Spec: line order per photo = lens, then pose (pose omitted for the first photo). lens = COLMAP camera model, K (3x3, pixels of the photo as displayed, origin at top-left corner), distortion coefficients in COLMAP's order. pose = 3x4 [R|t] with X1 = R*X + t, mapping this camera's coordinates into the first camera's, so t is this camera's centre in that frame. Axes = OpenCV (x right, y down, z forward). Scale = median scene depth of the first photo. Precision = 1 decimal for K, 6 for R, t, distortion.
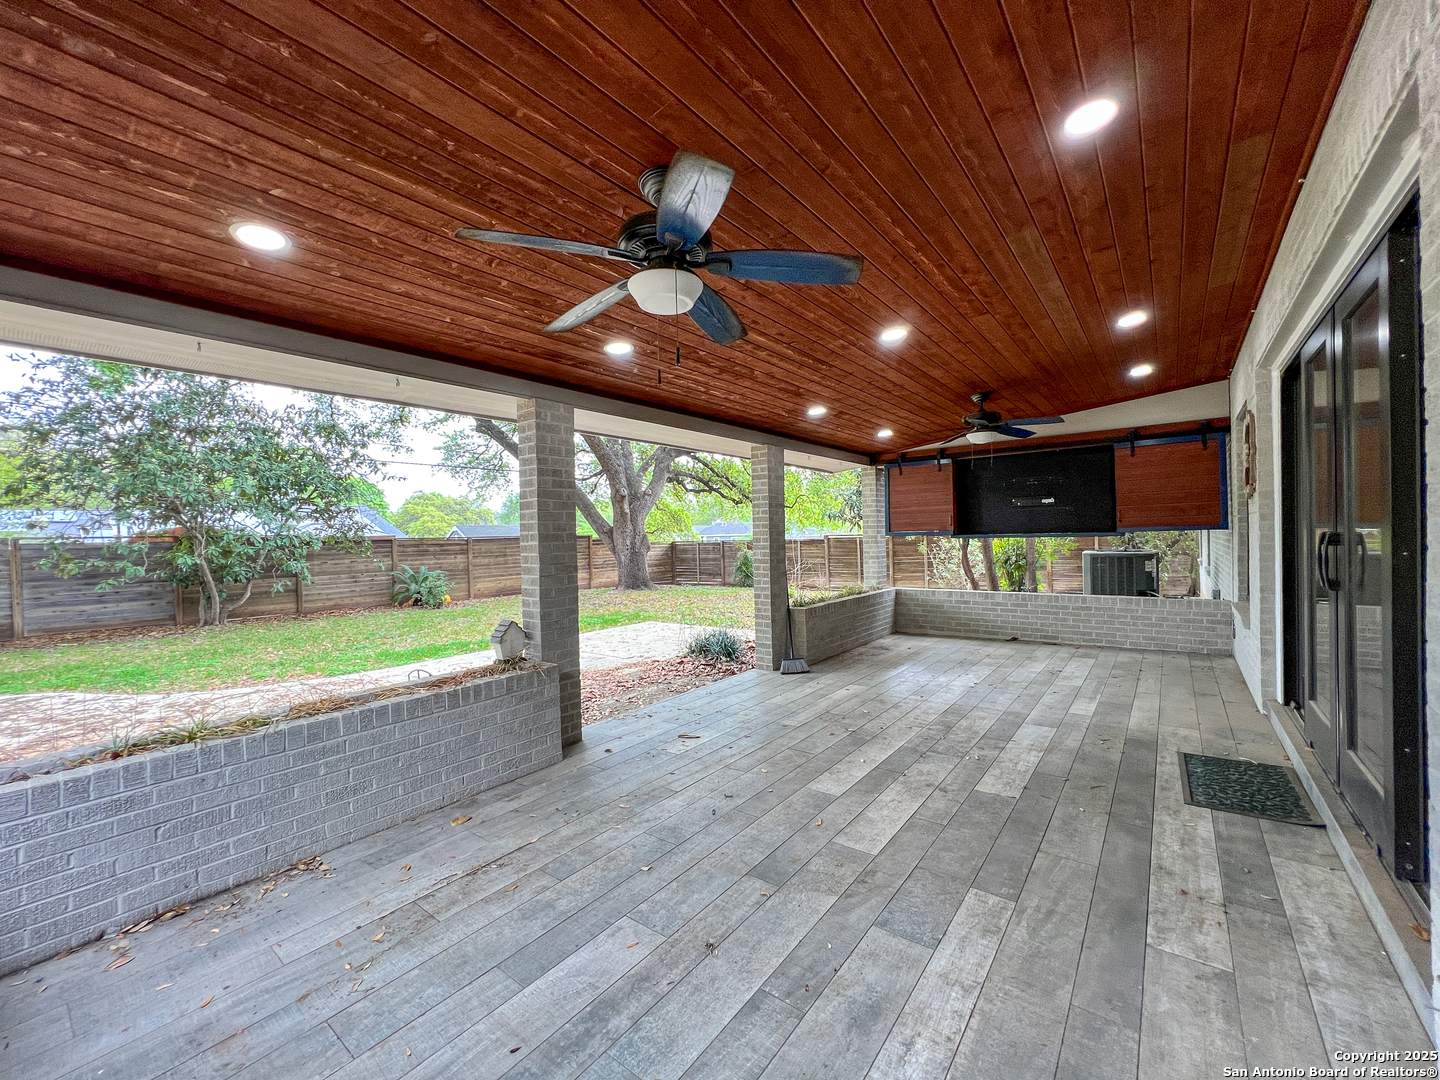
lens RADIAL K [[577.8, 0, 715.8], [0, 577.8, 539.1], [0, 0, 1]] dist [-0.002334, 0.000732]
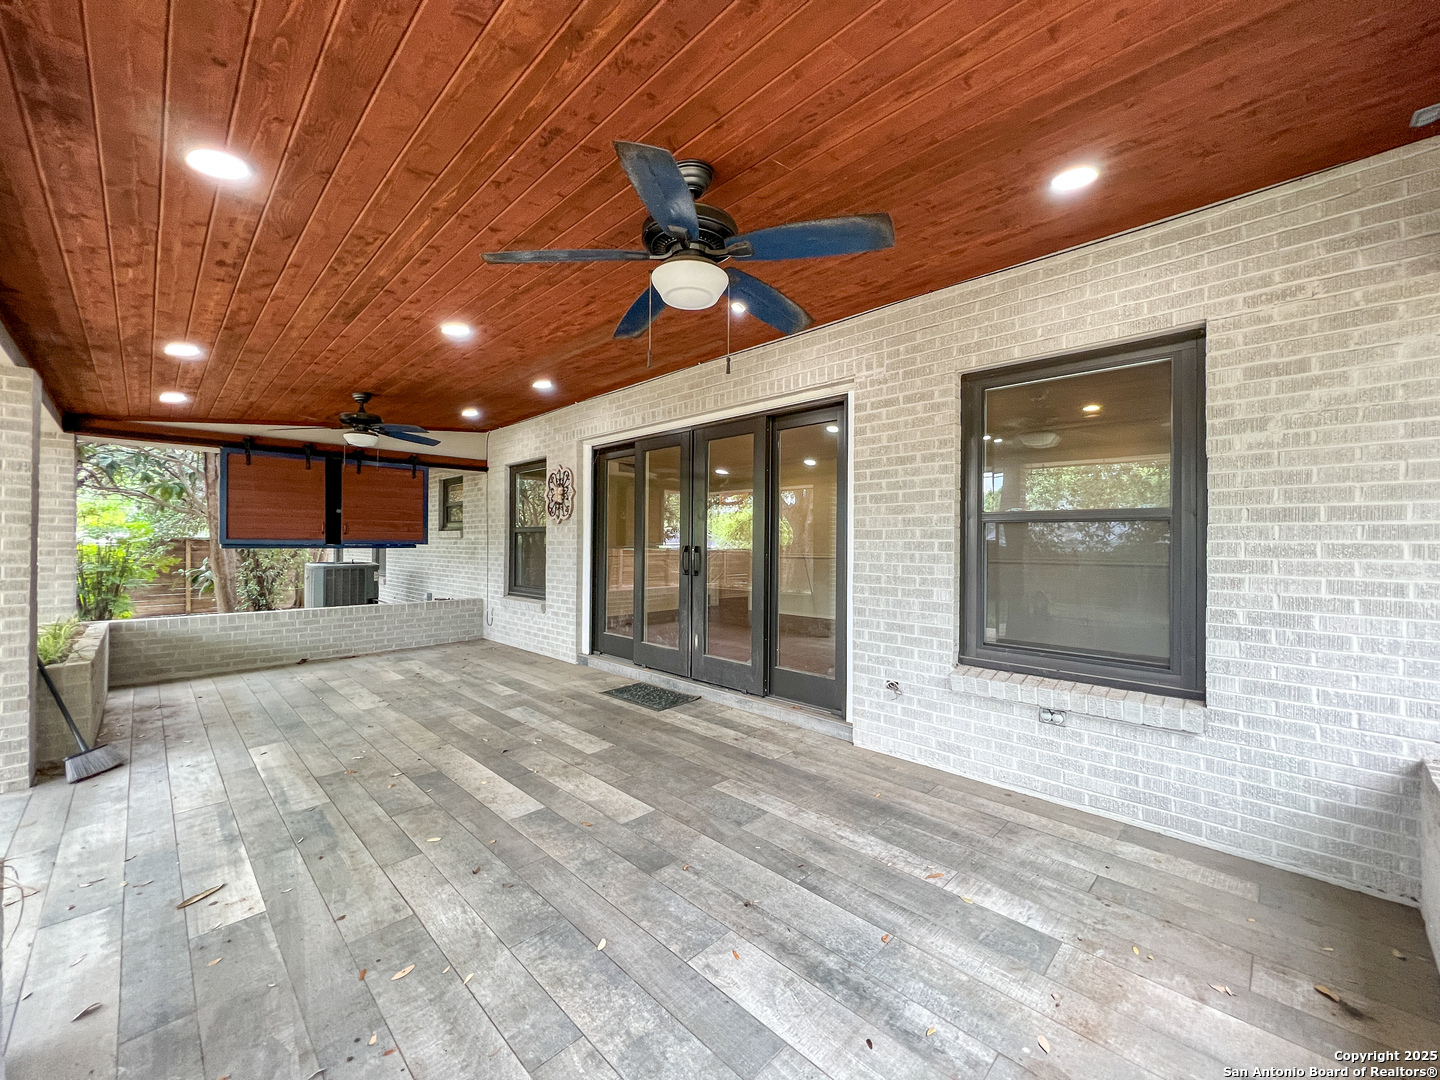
lens RADIAL K [[577.8, 0, 718.3], [0, 577.8, 542.7], [0, 0, 1]] dist [-0.002334, 0.000732]
pose [[0.114827, 0.025475, 0.993059, -0.697445], [-0.002260, 0.999675, -0.025383, 0.022011], [-0.993383, 0.000670, 0.114847, 0.566905]]
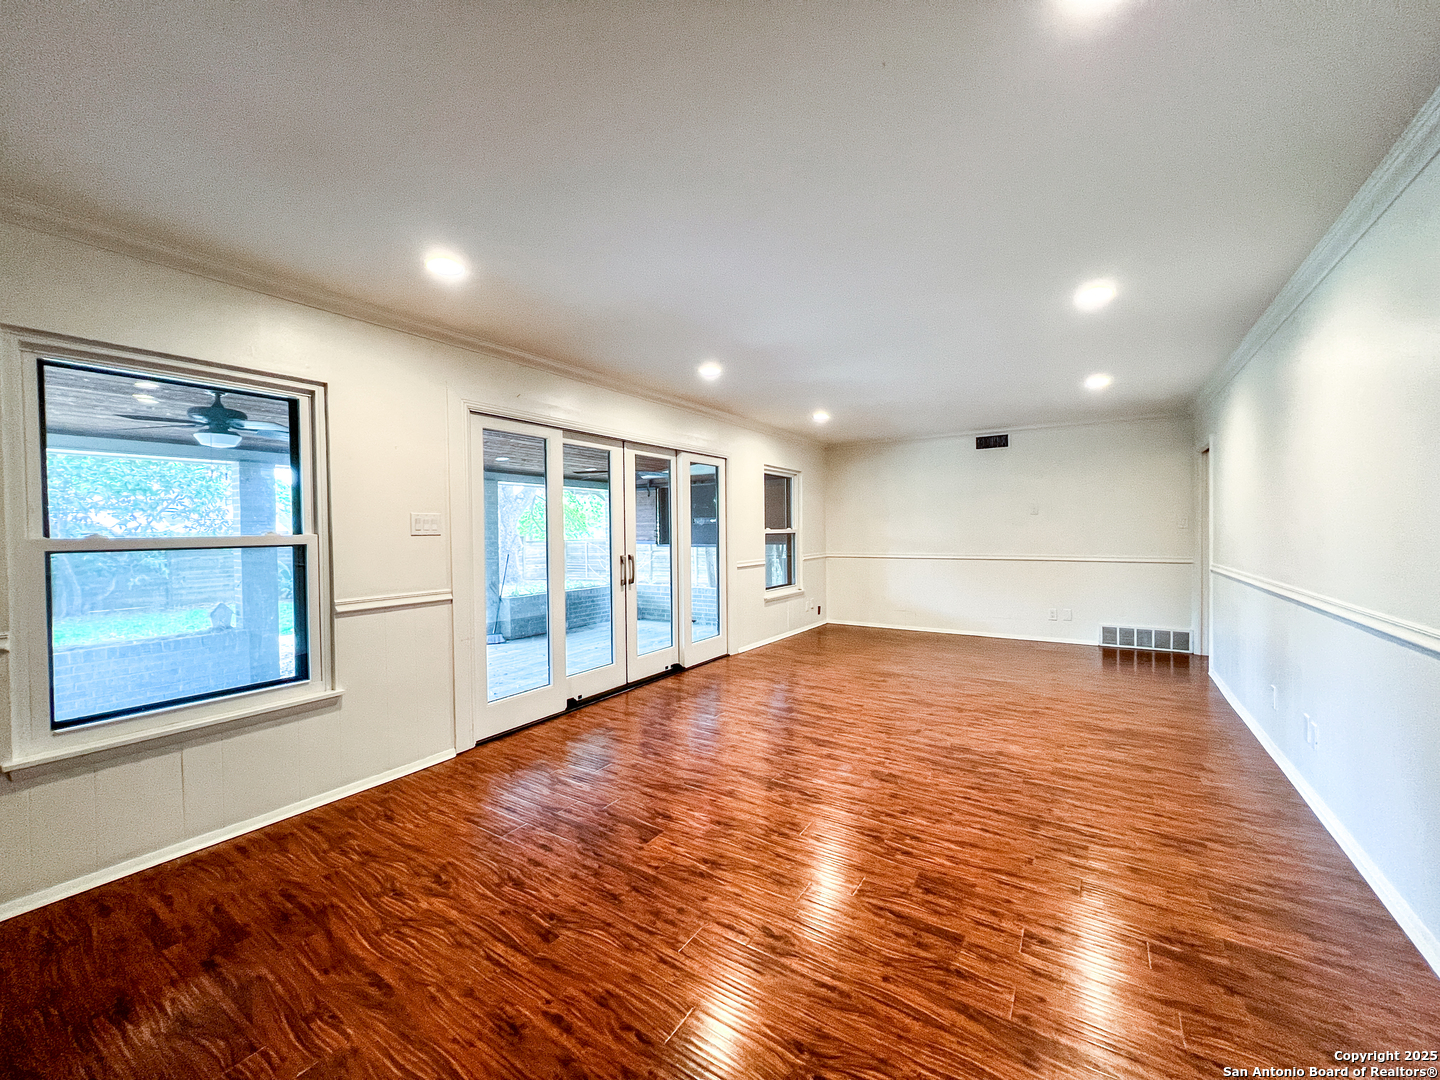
lens RADIAL K [[577.8, 0, 723.1], [0, 577.8, 539.9], [0, 0, 1]] dist [-0.002334, 0.000732]
pose [[0.994108, 0.010483, 0.107888, 0.843701], [-0.011267, 0.999914, 0.006660, -0.054159], [-0.107809, -0.007836, 0.994141, -0.785199]]
